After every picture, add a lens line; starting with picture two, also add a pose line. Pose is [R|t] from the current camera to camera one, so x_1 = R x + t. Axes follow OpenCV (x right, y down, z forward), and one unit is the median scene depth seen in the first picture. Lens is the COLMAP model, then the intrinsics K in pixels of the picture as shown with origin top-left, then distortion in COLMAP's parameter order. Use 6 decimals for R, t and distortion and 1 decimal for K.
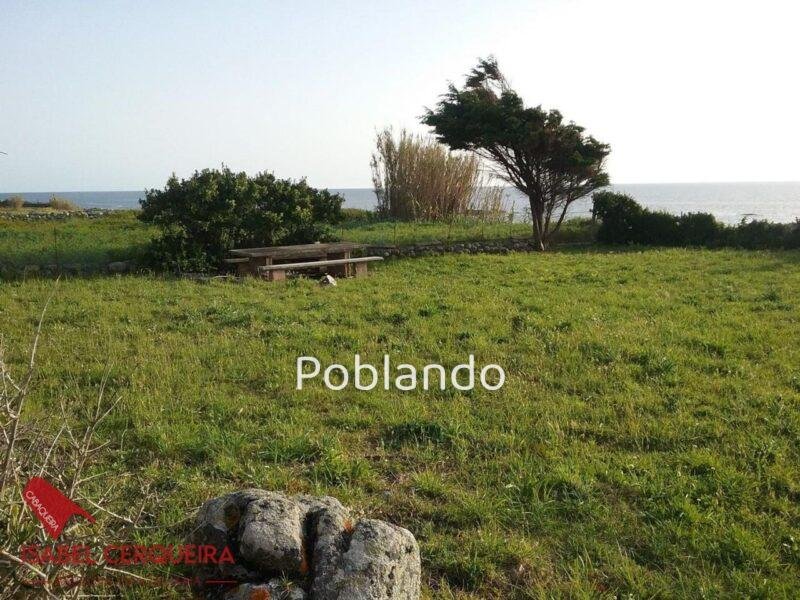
lens RADIAL K [[734.0, 0, 404.9], [0, 734.0, 295.9], [0, 0, 1]] dist [0.097714, -0.169110]
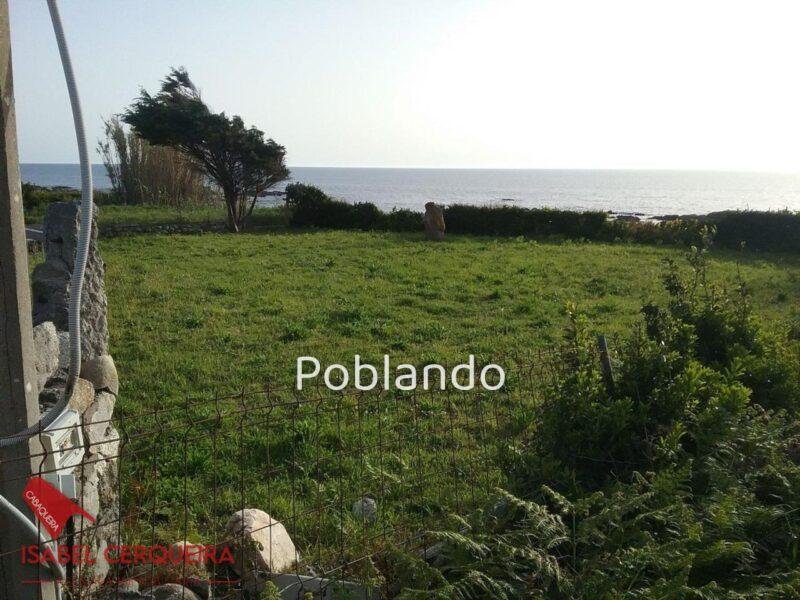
lens RADIAL K [[690.7, 0, 400.0], [0, 690.7, 300.0], [0, 0, 1]] dist [0.058060, -0.134577]
pose [[0.947783, -0.032742, 0.317230, 0.167907], [0.021227, 0.998987, 0.039687, 0.022723], [-0.318208, -0.030881, 0.947518, -0.356476]]
